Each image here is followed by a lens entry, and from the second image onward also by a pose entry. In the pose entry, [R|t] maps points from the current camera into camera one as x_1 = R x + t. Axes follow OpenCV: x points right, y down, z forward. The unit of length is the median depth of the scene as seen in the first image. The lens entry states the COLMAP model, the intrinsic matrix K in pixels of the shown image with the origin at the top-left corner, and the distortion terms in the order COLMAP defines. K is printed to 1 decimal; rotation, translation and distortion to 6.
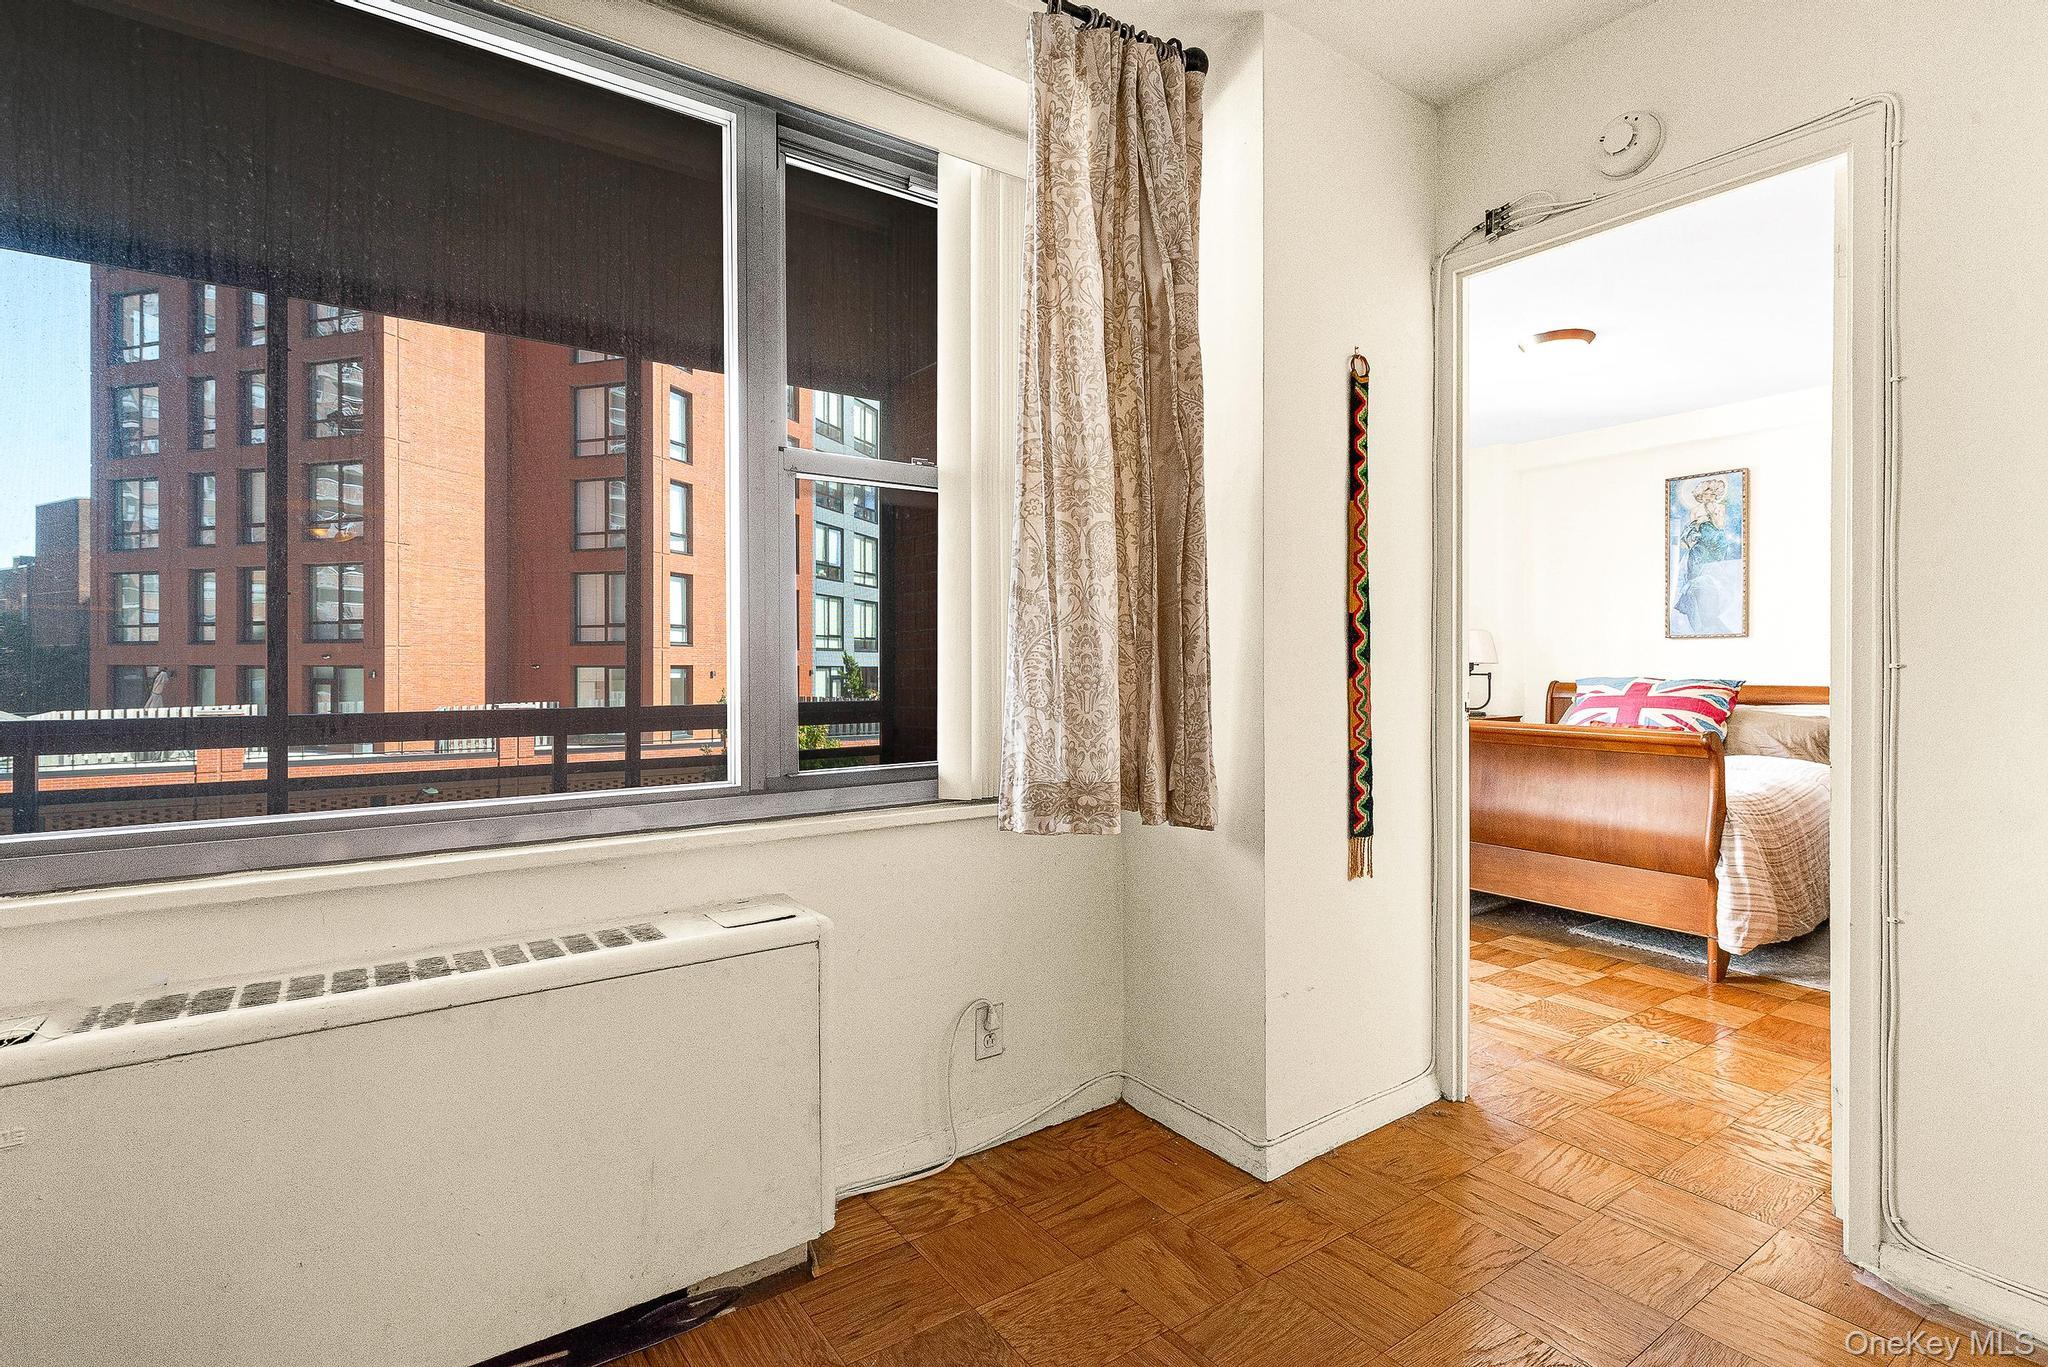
lens RADIAL K [[943.8, 0, 1024.0], [0, 943.8, 683.5], [0, 0, 1]] dist [0.011792, -0.004860]
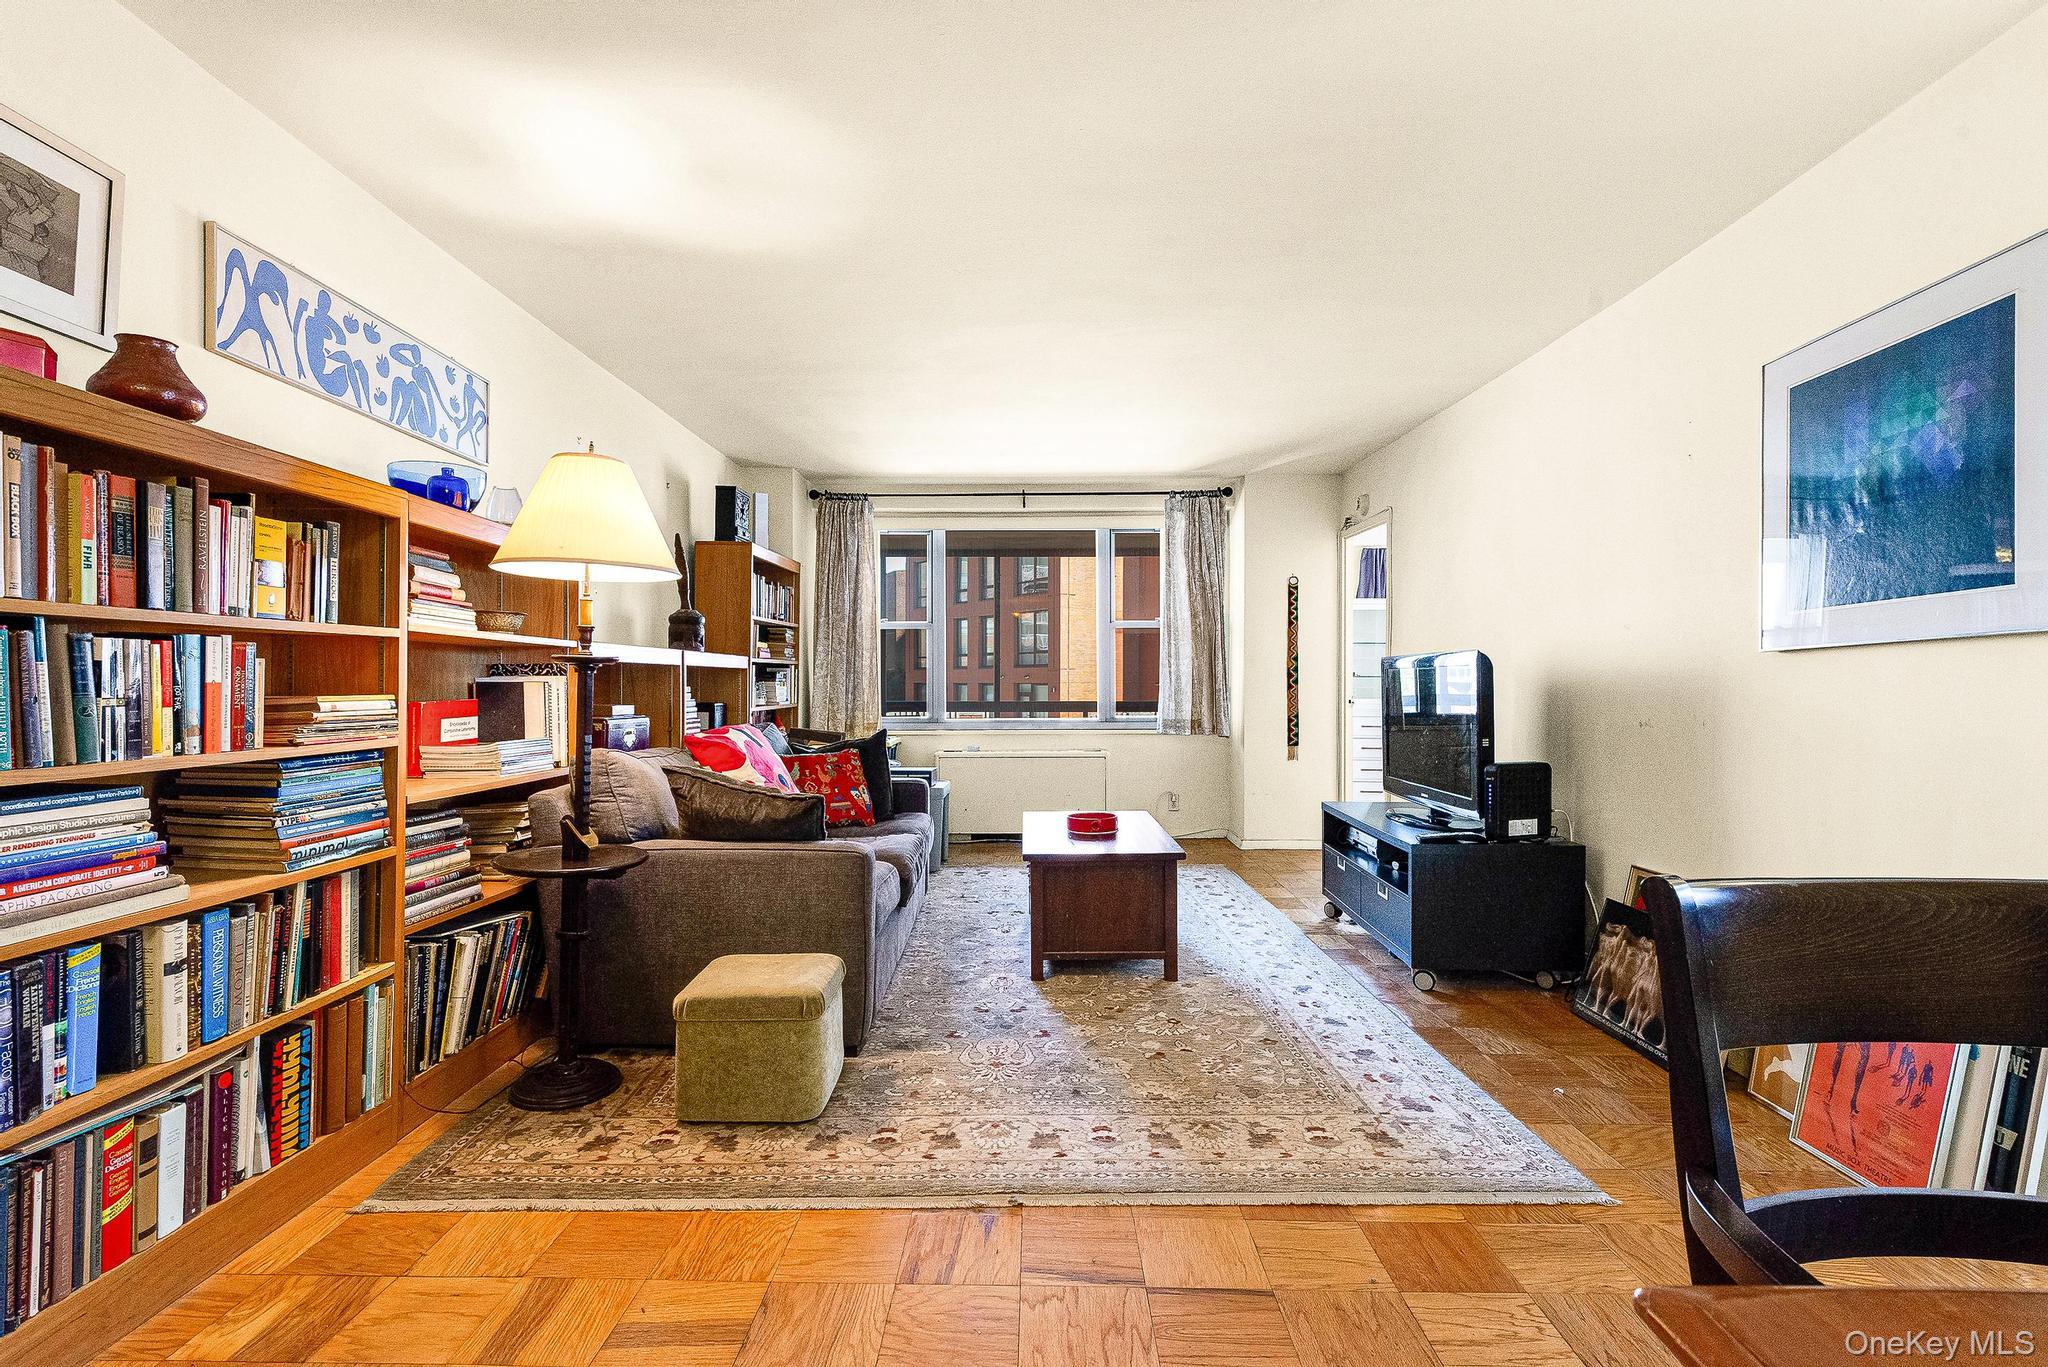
lens RADIAL K [[943.8, 0, 1024.0], [0, 943.8, 683.5], [0, 0, 1]] dist [0.011792, -0.004860]
pose [[0.801324, -0.001284, -0.598229, 1.406915], [-0.006017, 0.999930, -0.010206, 0.008460], [0.598200, 0.011778, 0.801260, -1.762626]]
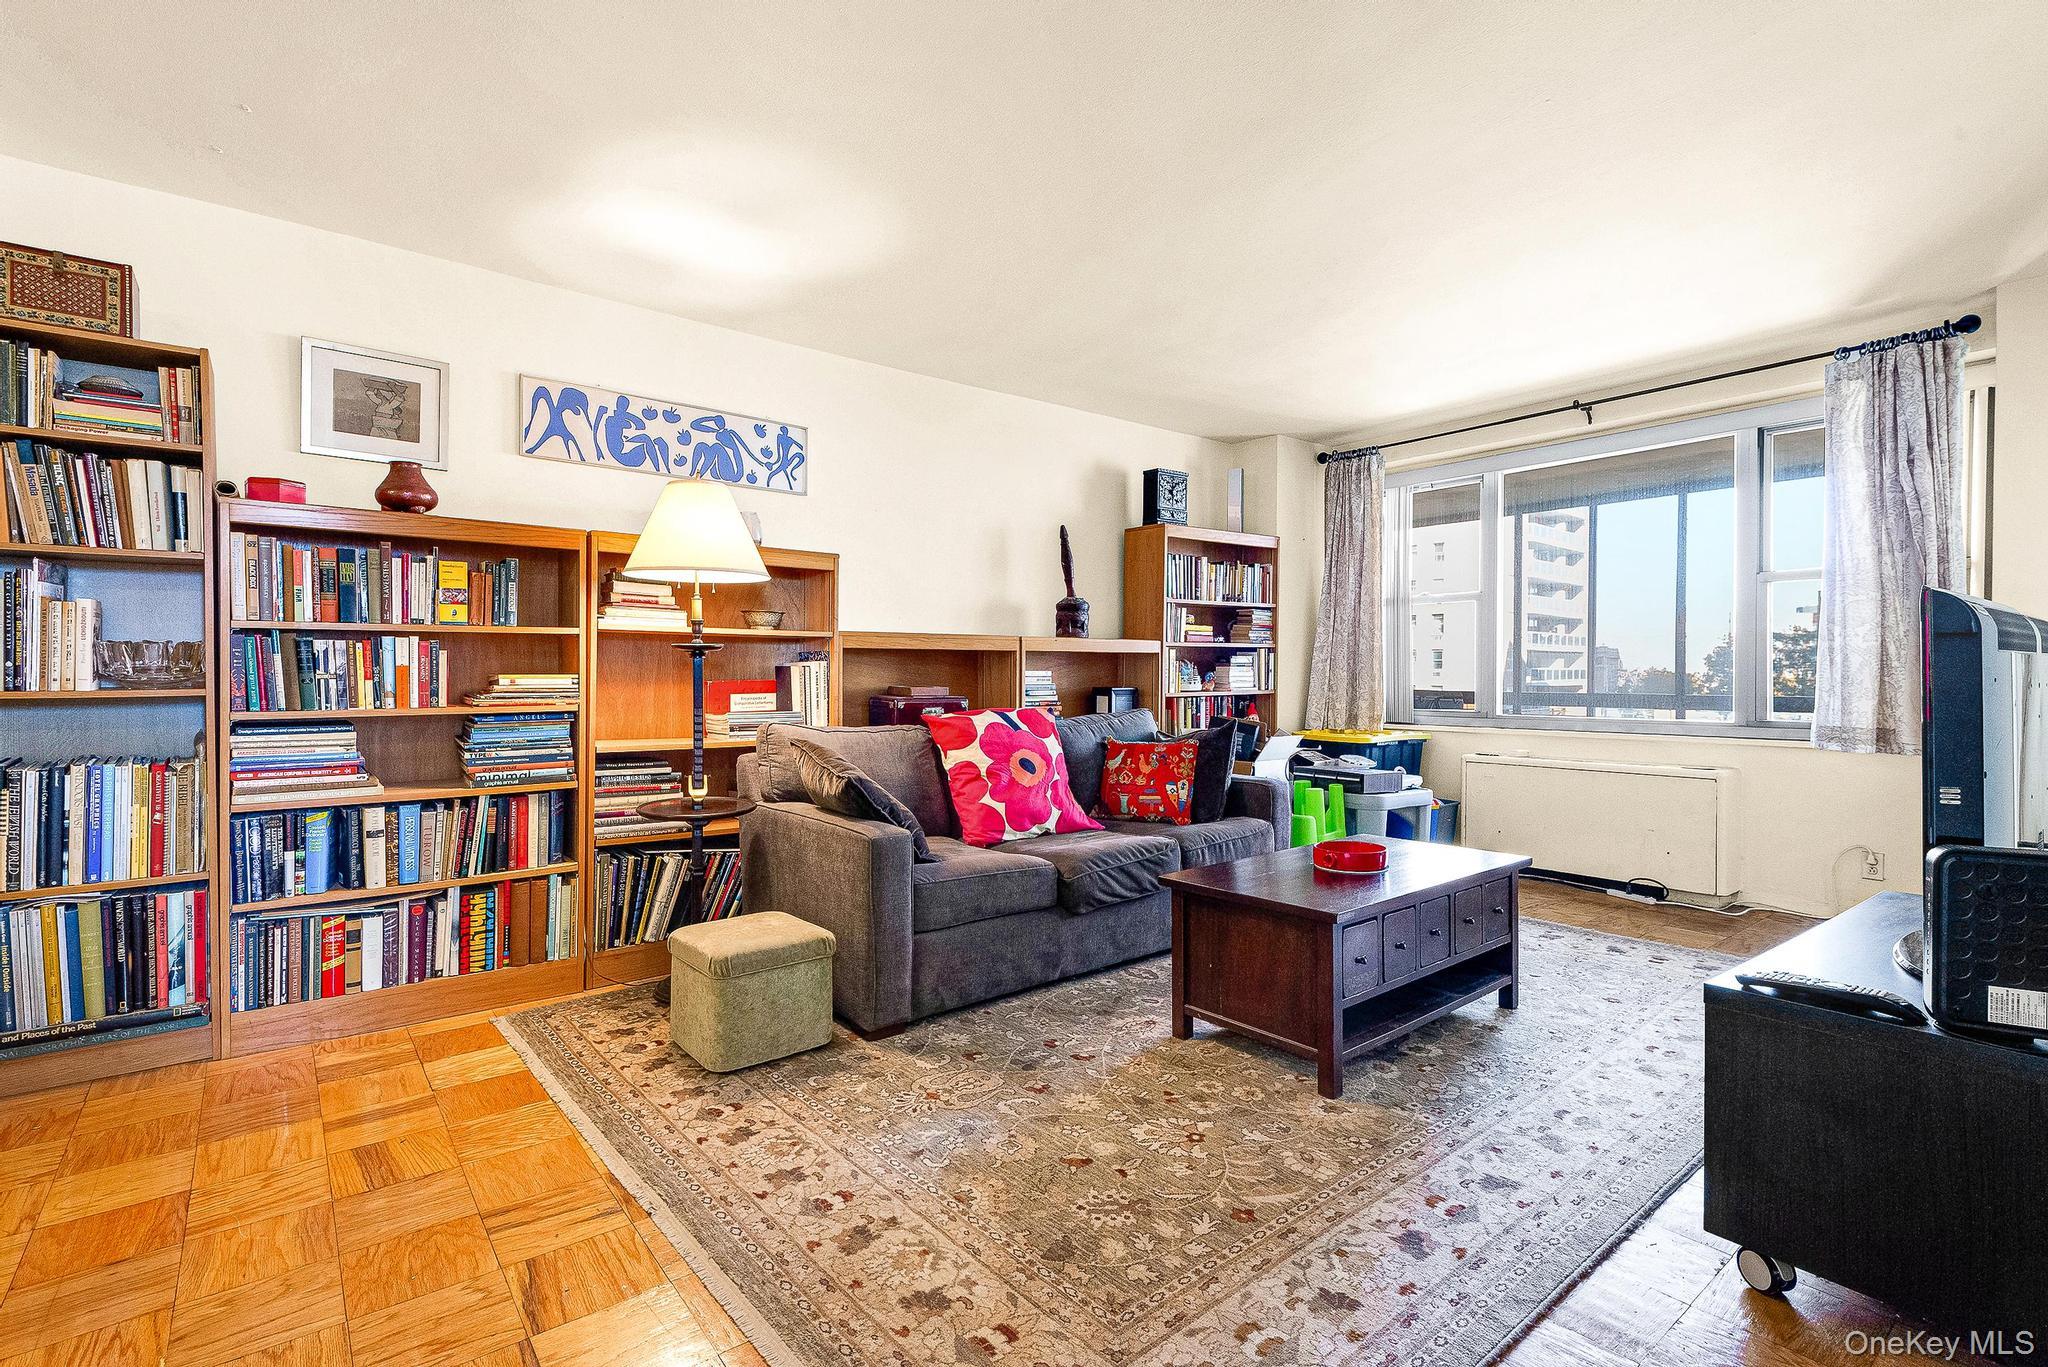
lens RADIAL K [[950.0, 0, 1035.2], [0, 950.0, 675.6], [0, 0, 1]] dist [0.020726, -0.014841]
pose [[0.050162, 0.002778, -0.998737, 1.738617], [-0.011450, 0.999932, 0.002207, 0.004768], [0.998675, 0.011325, 0.050191, -0.743550]]
